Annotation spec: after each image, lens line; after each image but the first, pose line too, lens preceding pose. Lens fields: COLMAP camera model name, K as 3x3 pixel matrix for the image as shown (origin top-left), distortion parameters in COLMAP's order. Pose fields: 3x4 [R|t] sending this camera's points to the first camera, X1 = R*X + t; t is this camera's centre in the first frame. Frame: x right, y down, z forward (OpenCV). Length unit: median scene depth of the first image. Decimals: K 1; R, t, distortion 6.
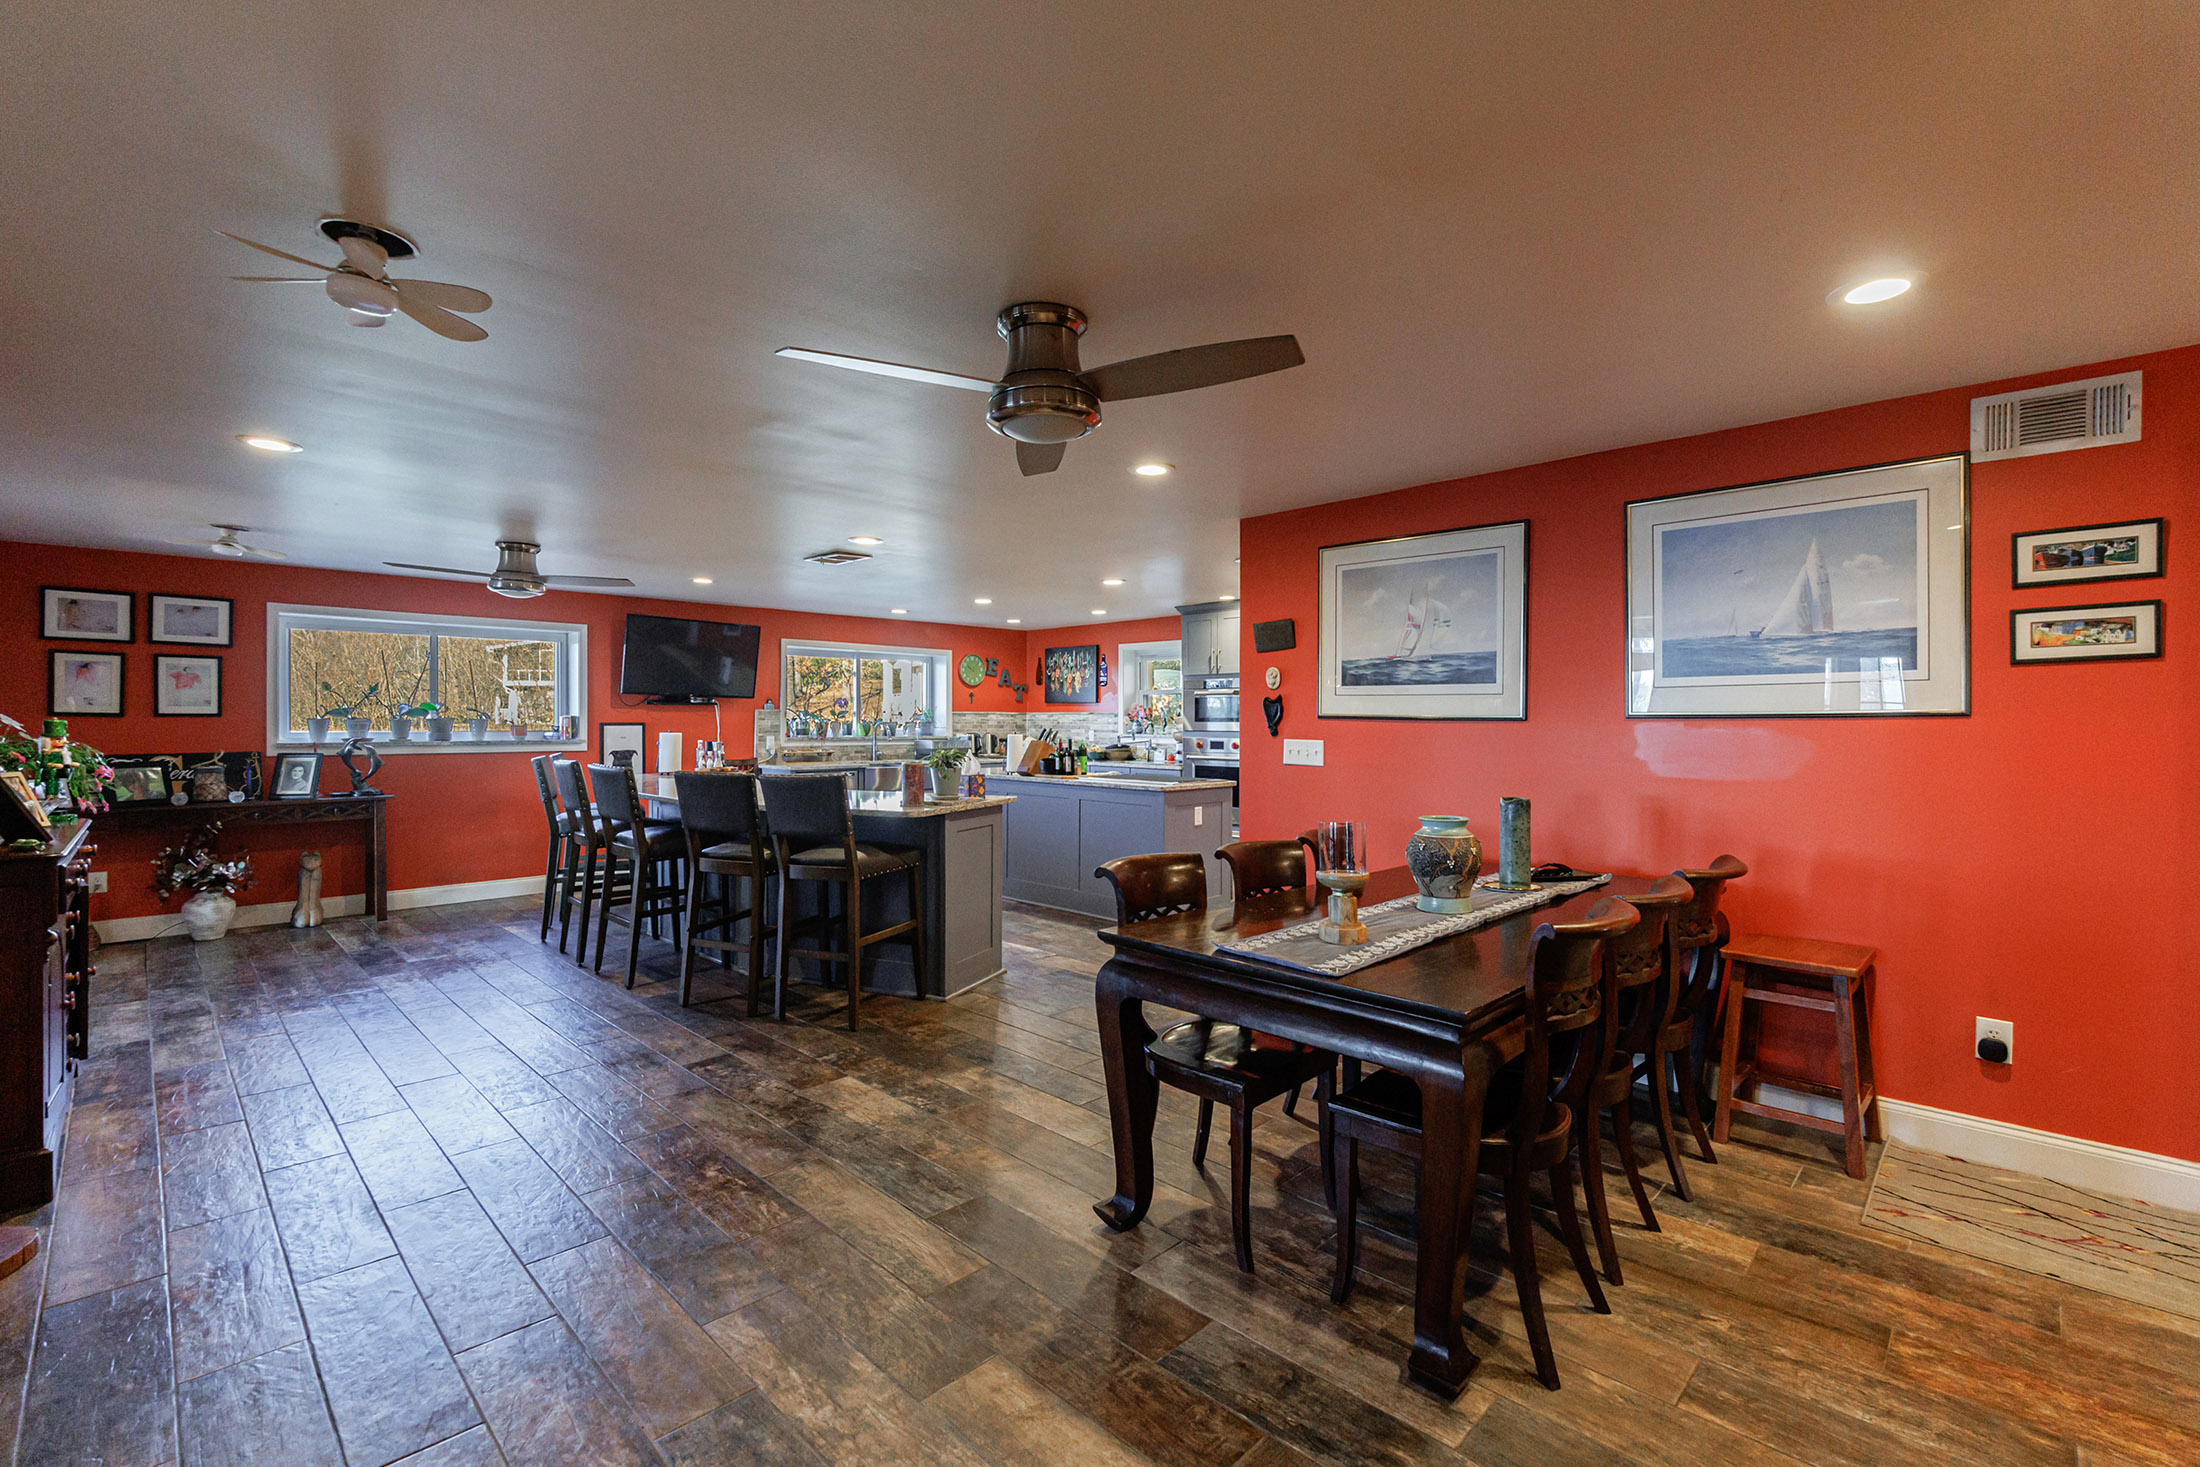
lens RADIAL K [[926.5, 0, 1097.8], [0, 926.5, 730.8], [0, 0, 1]] dist [0.013221, -0.007182]
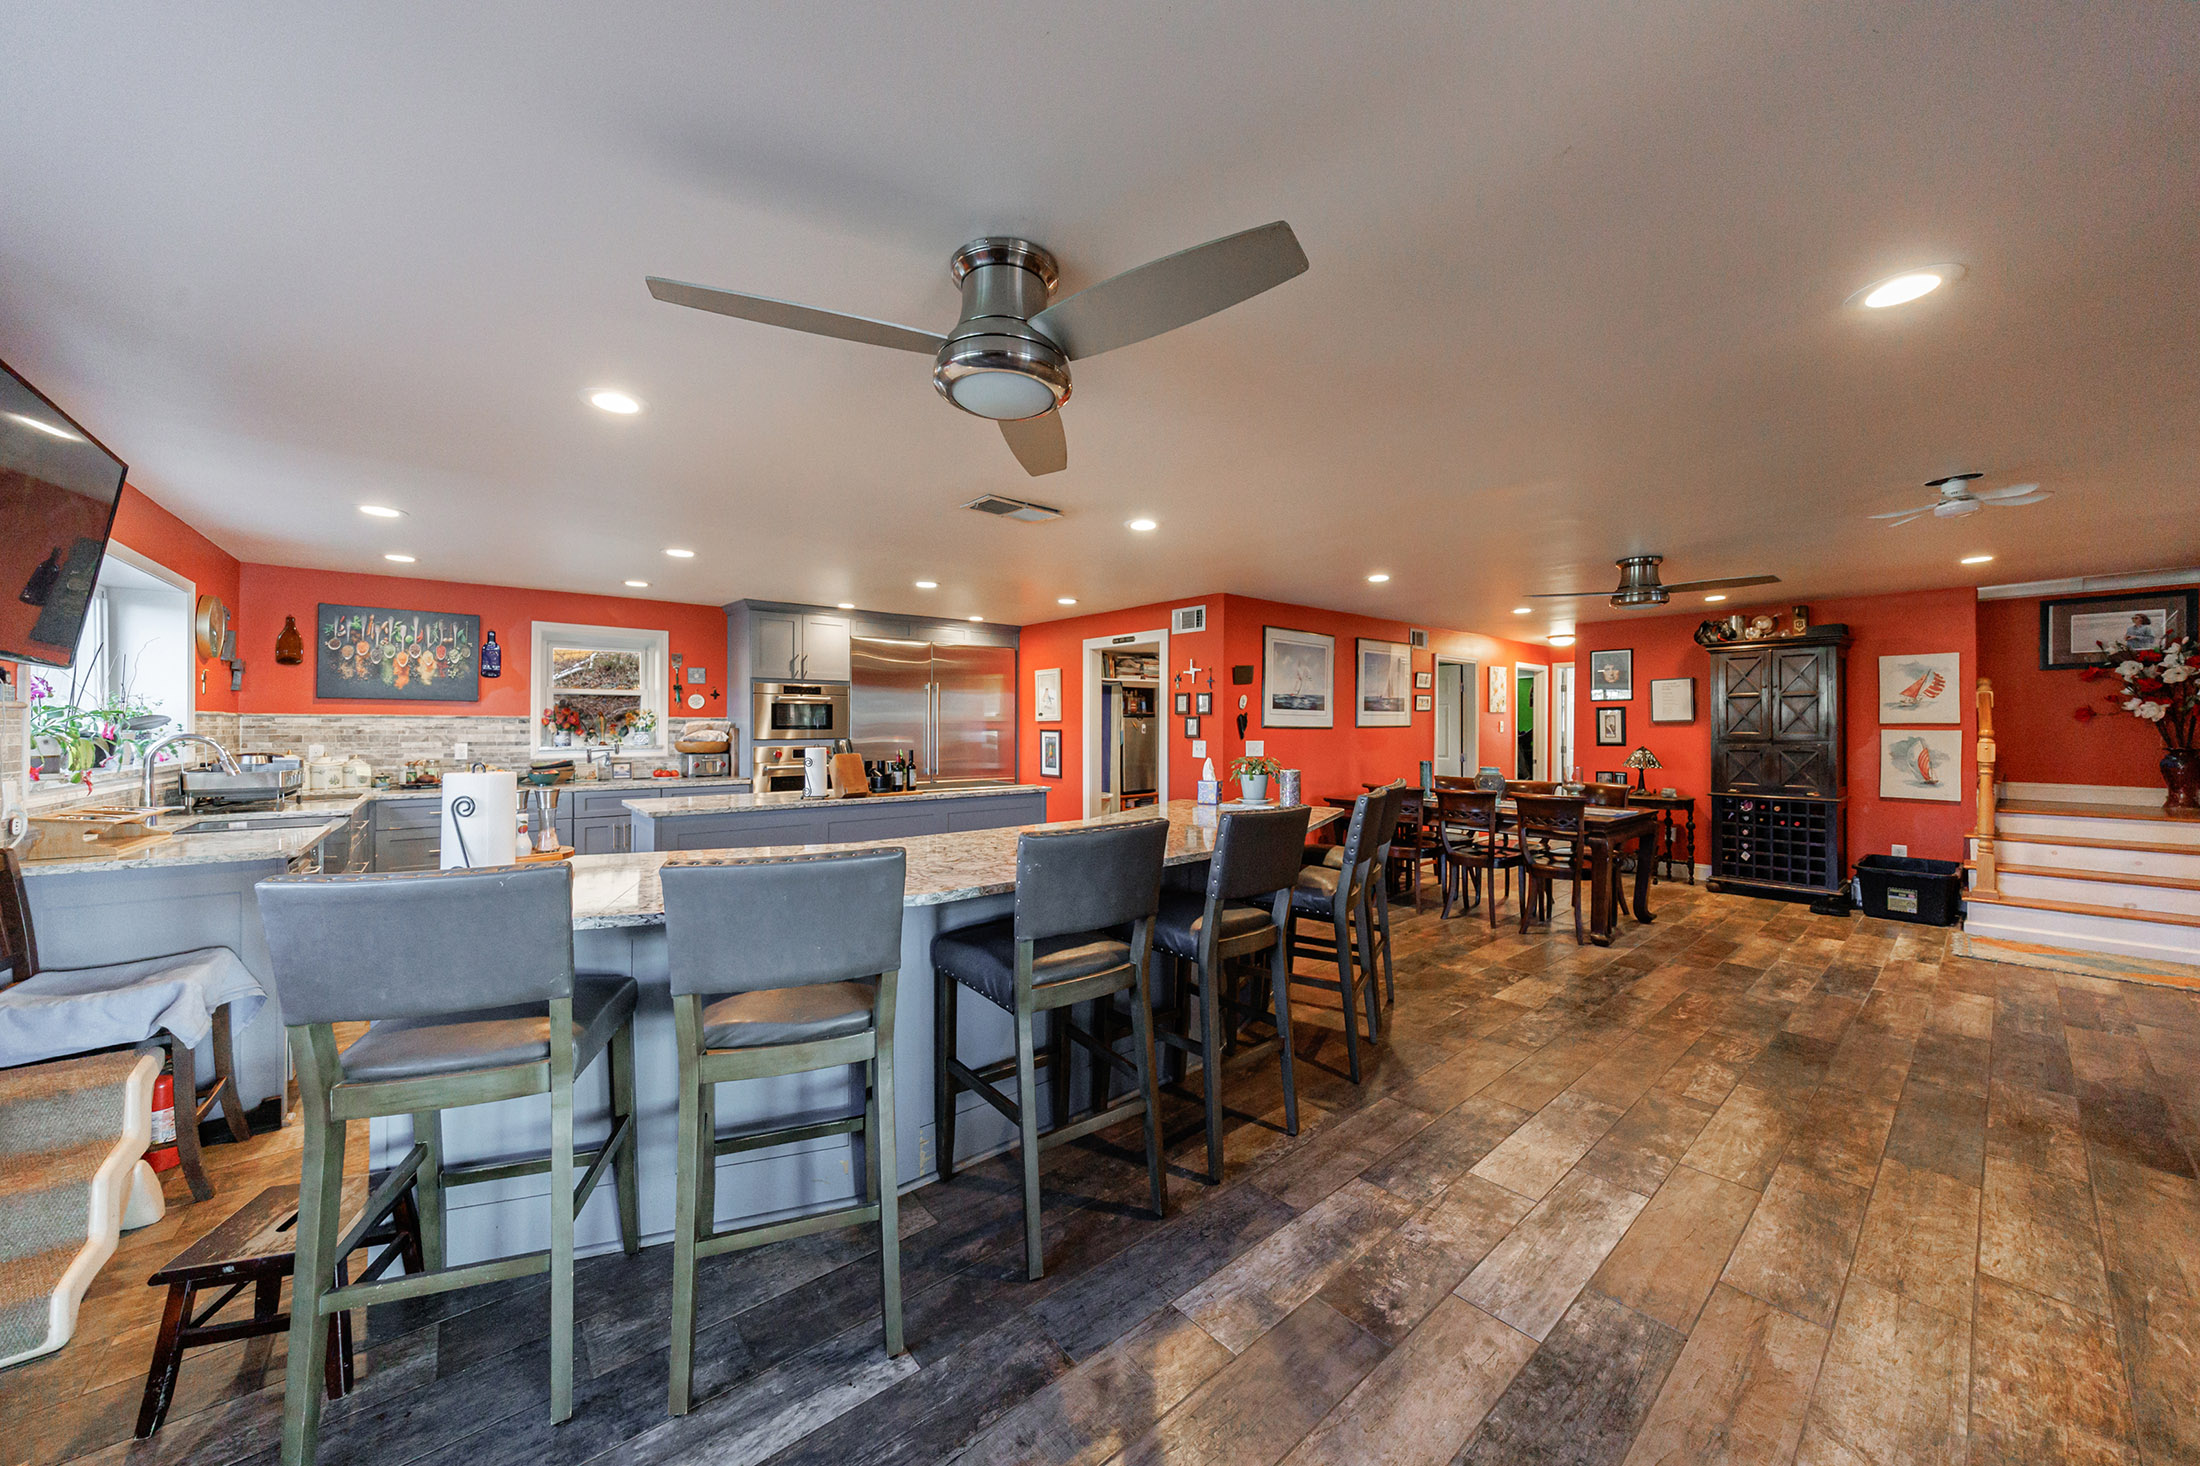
lens RADIAL K [[747.0, 0, 1083.6], [0, 747.0, 725.0], [0, 0, 1]] dist [-0.003052, 0.000214]
pose [[0.129980, -0.007728, 0.991486, -0.748552], [0.007896, 0.999946, 0.006759, -0.019801], [-0.991485, 0.006950, 0.130034, 0.759523]]
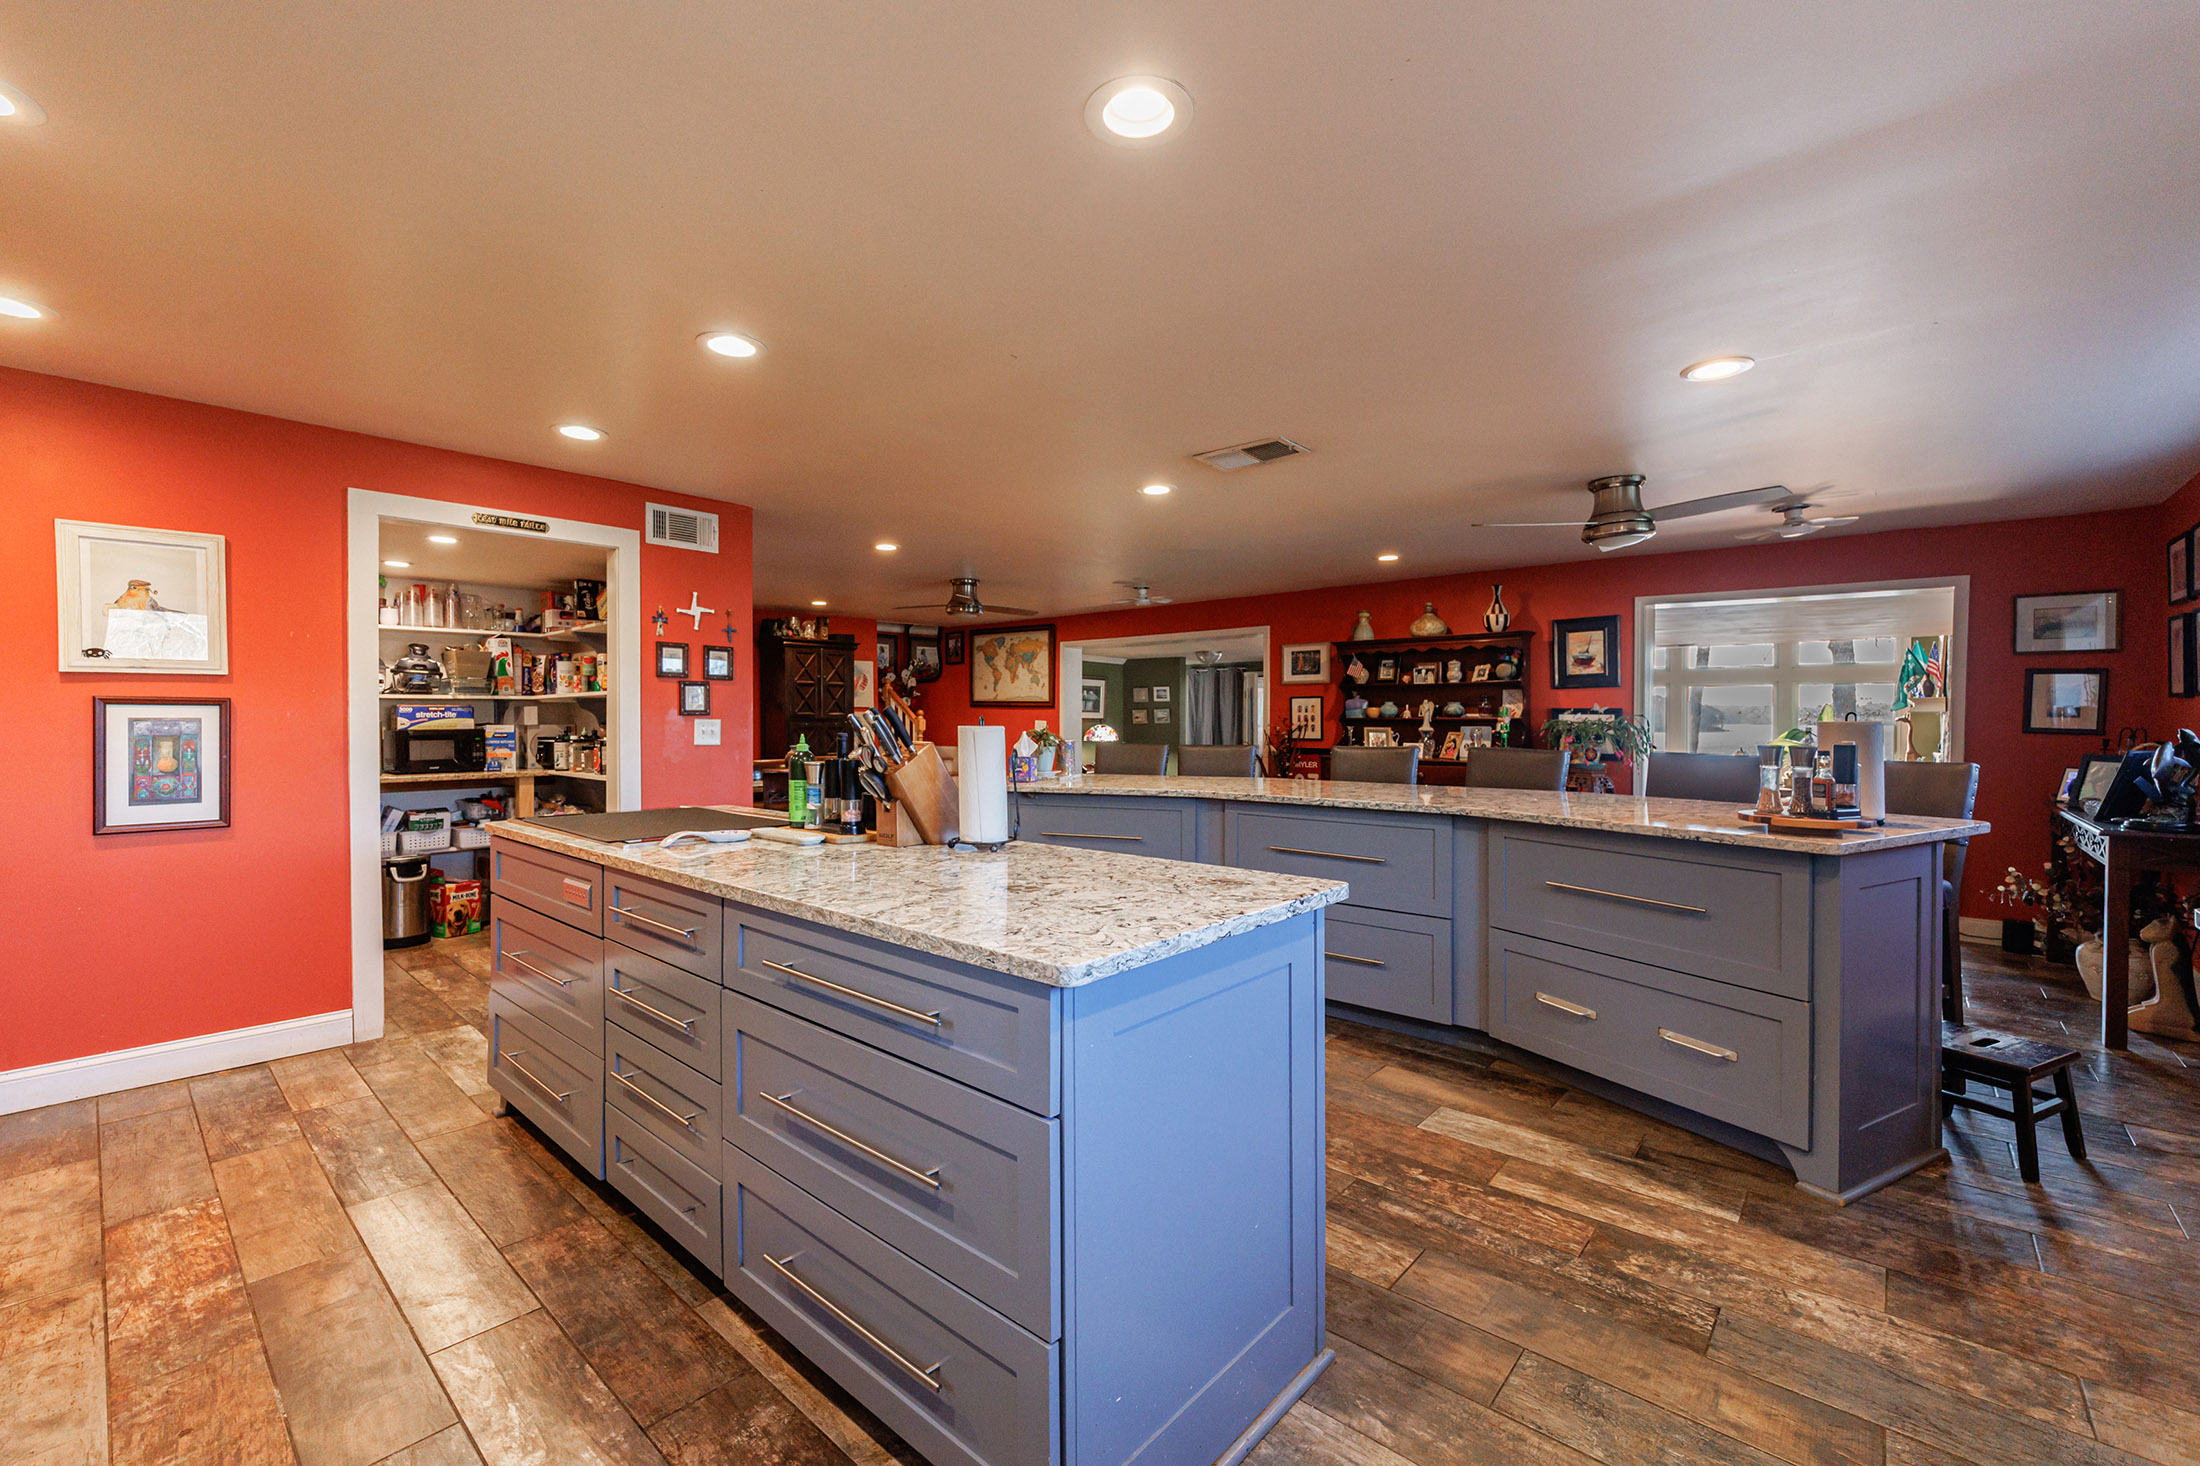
lens RADIAL K [[926.5, 0, 1105.1], [0, 926.5, 726.4], [0, 0, 1]] dist [0.013221, -0.007182]
pose [[-0.998214, -0.002339, -0.059689, -0.127851], [-0.003090, 0.999917, 0.012479, 0.002456], [0.059655, 0.012641, -0.998139, 1.474039]]
